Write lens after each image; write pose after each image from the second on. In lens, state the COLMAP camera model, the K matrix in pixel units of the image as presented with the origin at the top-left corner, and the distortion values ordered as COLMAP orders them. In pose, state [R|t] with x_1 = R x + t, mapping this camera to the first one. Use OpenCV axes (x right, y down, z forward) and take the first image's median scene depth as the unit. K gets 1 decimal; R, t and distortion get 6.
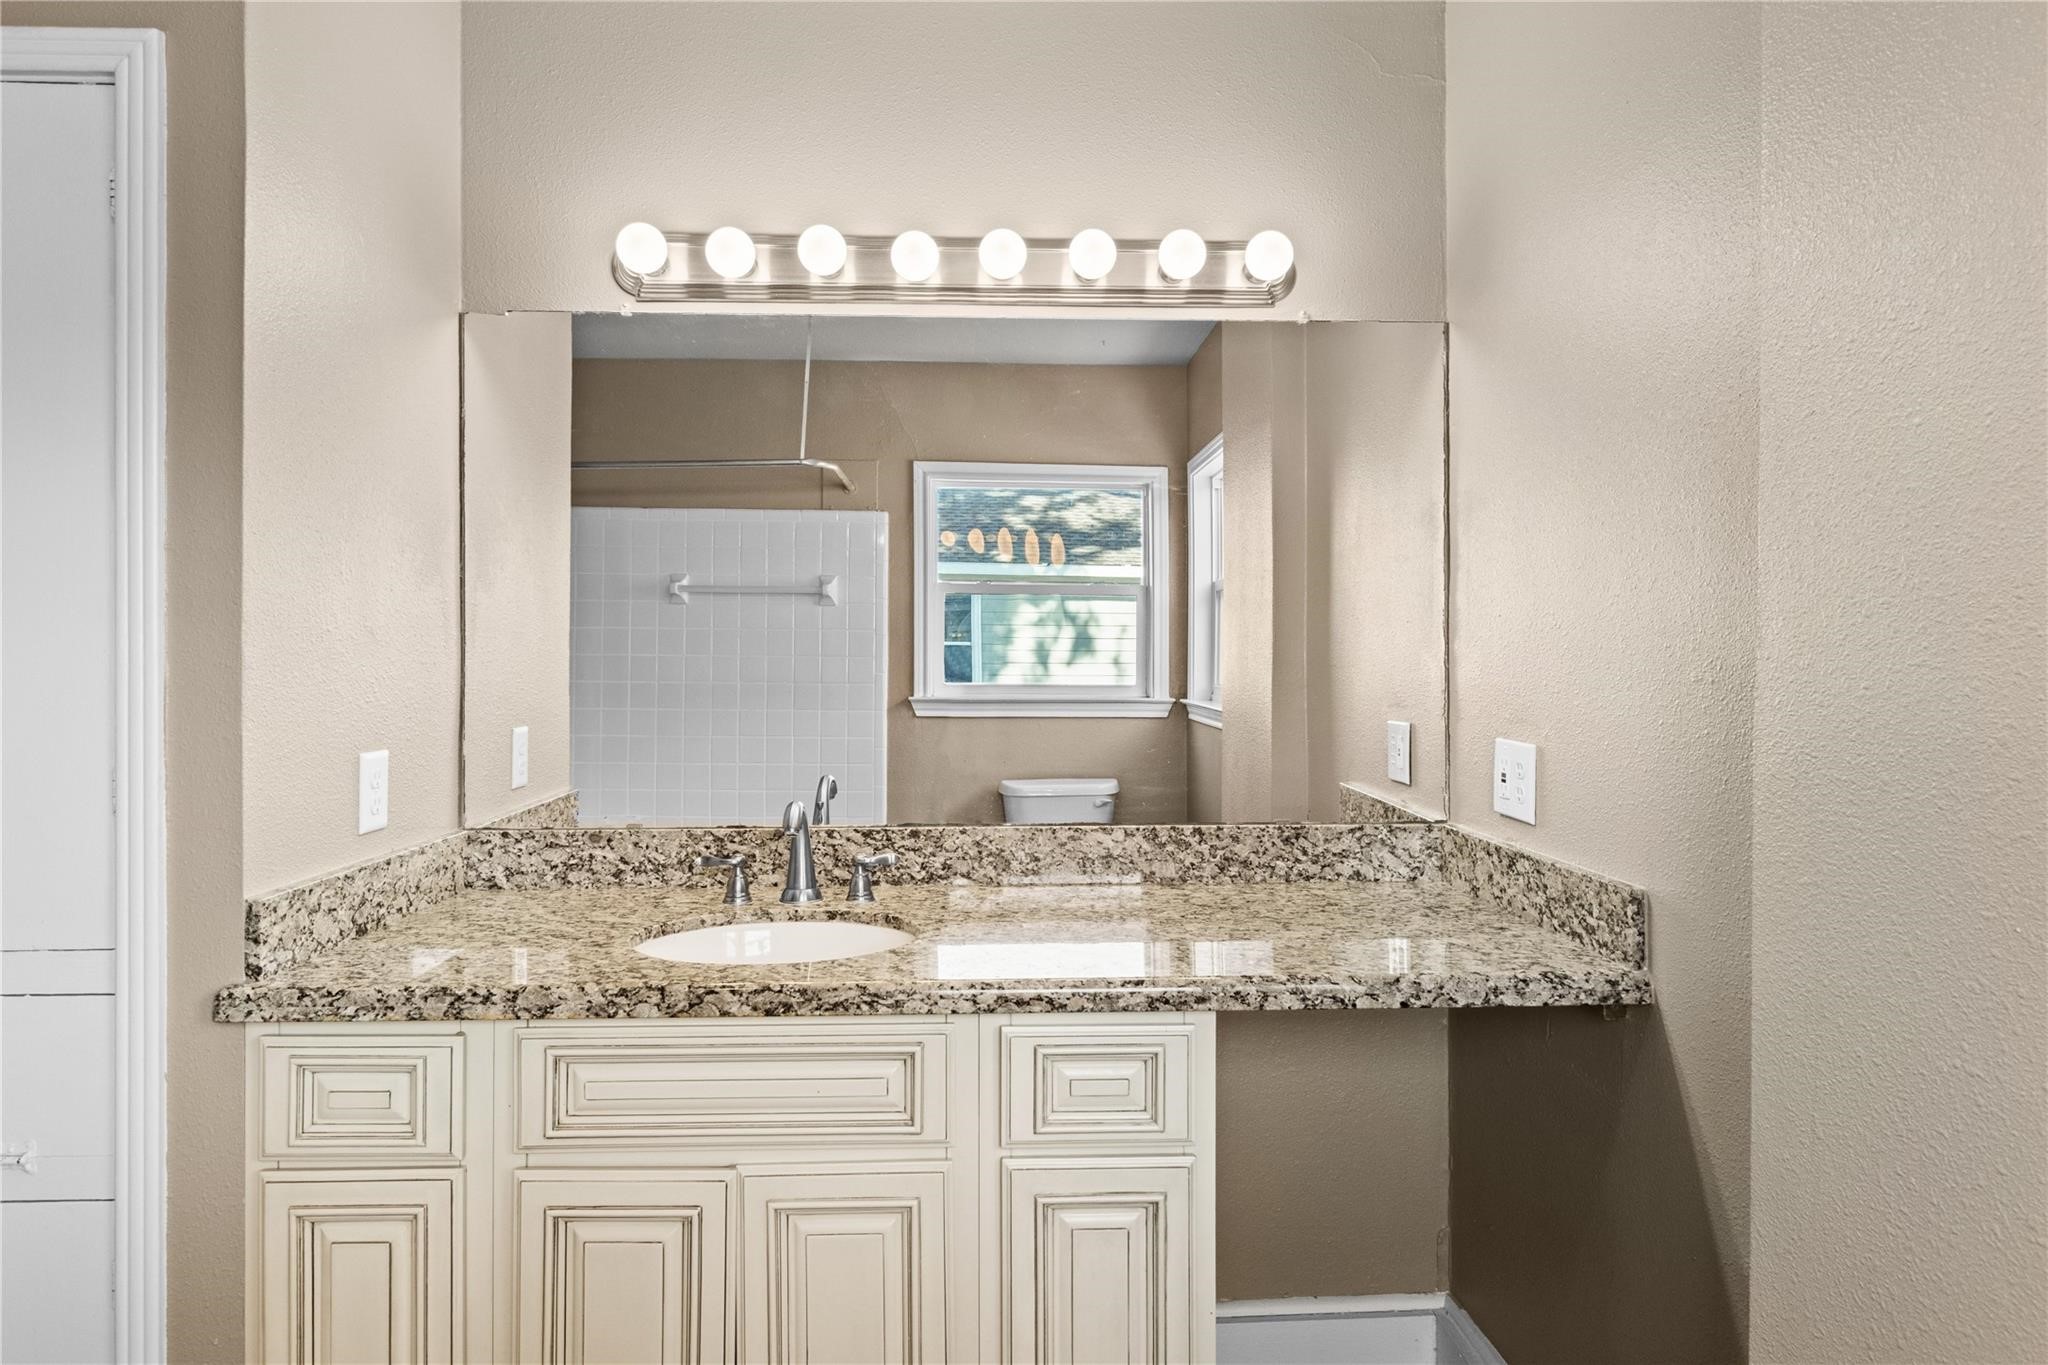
lens RADIAL K [[1192.9, 0, 1024.8], [0, 1192.9, 644.1], [0, 0, 1]] dist [0.002398, 0.000709]
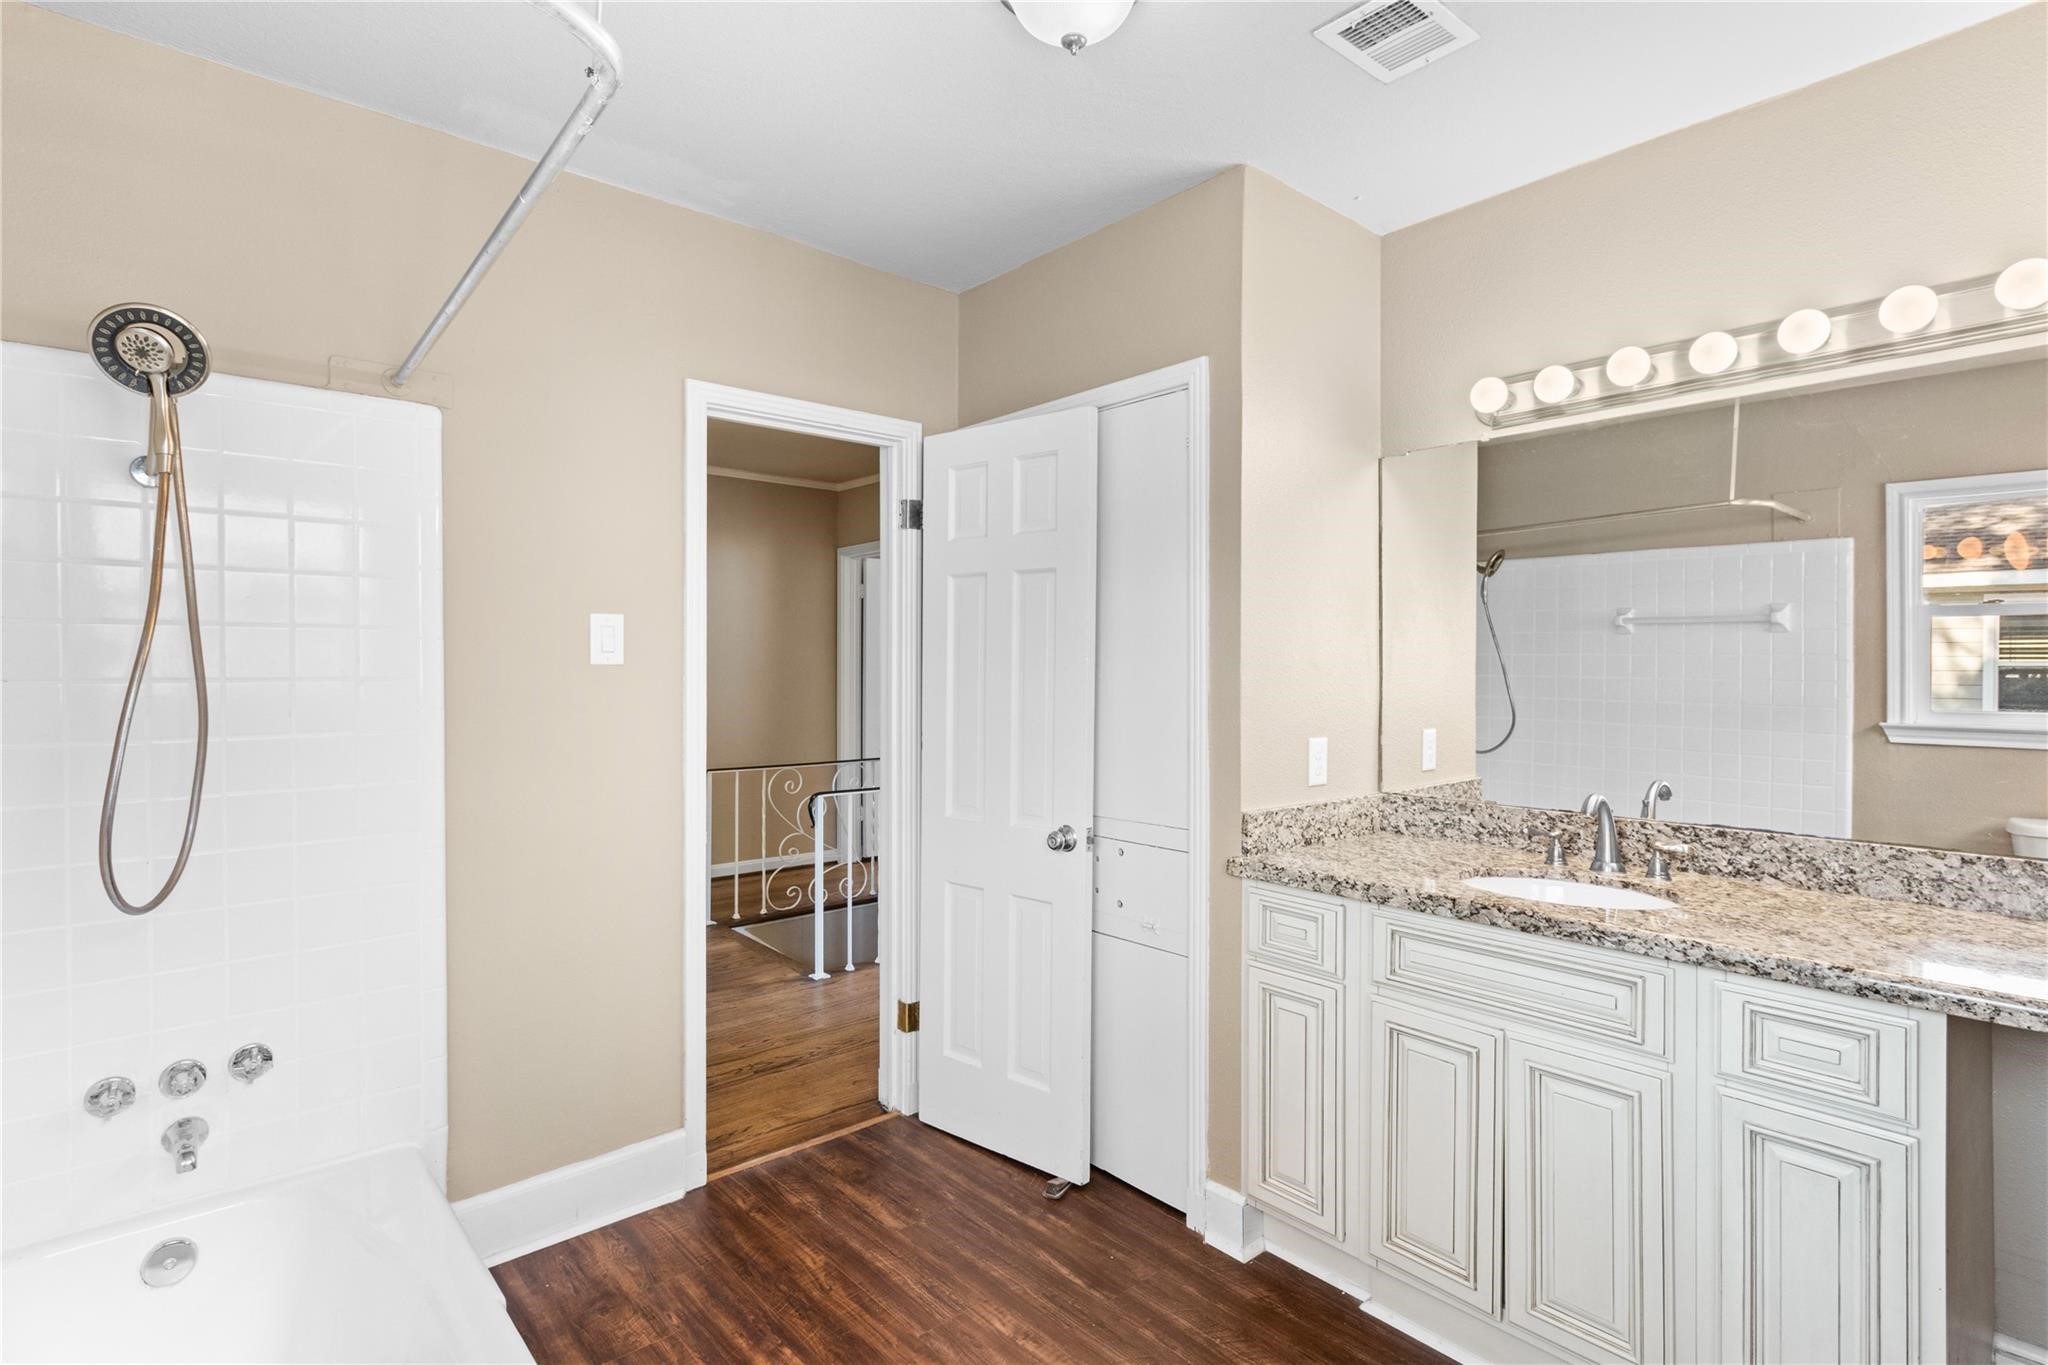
lens RADIAL K [[962.6, 0, 1028.3], [0, 962.6, 658.5], [0, 0, 1]] dist [0.000409, -0.000206]
pose [[0.631030, -0.006402, -0.775732, 0.250488], [0.001108, 0.999972, -0.007351, -0.011665], [0.775758, 0.003779, 0.631019, -0.169203]]
